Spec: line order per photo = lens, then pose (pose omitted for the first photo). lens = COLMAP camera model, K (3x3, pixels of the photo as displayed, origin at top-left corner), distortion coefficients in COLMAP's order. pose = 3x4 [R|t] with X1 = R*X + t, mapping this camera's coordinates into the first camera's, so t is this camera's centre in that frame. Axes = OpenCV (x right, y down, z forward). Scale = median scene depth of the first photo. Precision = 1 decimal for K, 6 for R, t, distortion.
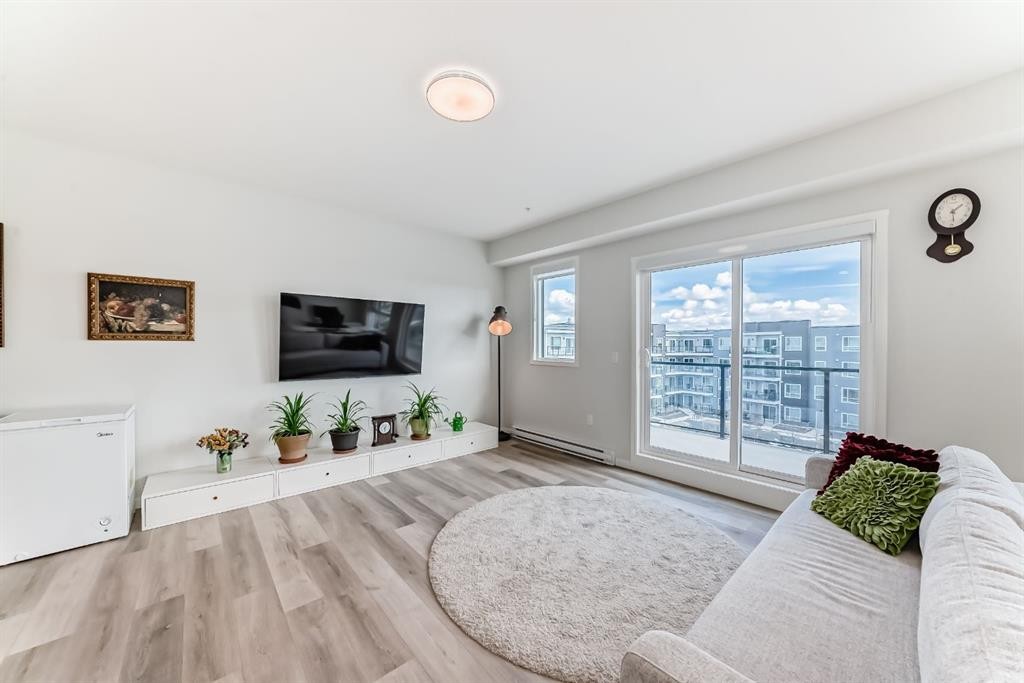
lens RADIAL K [[362.8, 0, 513.7], [0, 362.8, 343.9], [0, 0, 1]] dist [-0.014932, 0.003690]
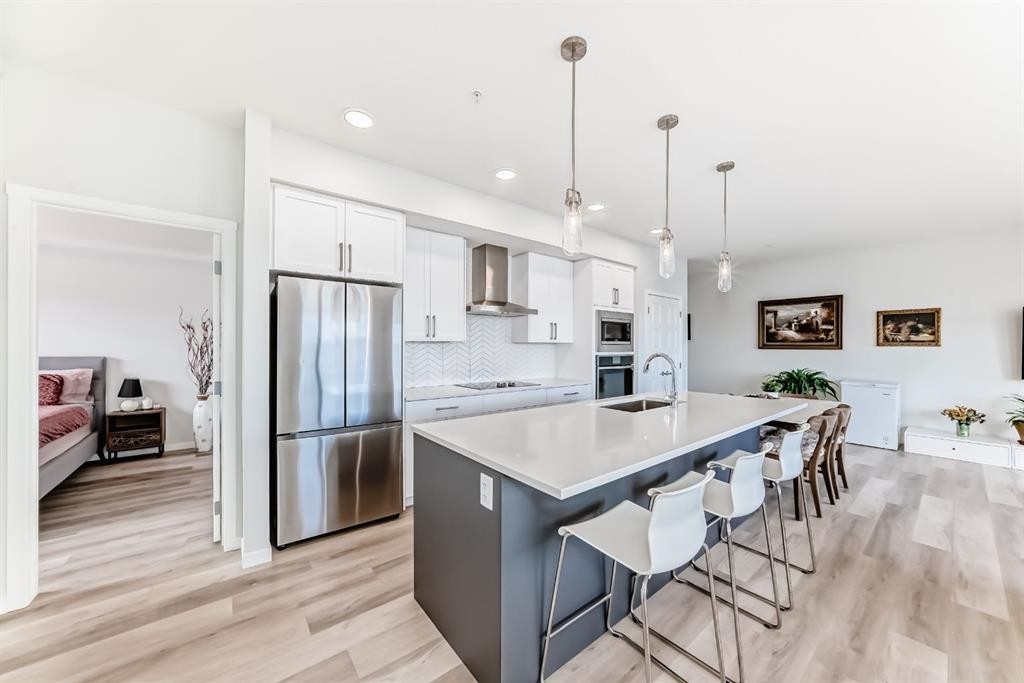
lens RADIAL K [[362.8, 0, 517.1], [0, 362.8, 349.5], [0, 0, 1]] dist [-0.014932, 0.003690]
pose [[-0.052753, 0.005389, -0.998593, 0.722121], [-0.001119, 0.999984, 0.005456, -0.001292], [0.998607, 0.001405, -0.052746, -0.714994]]
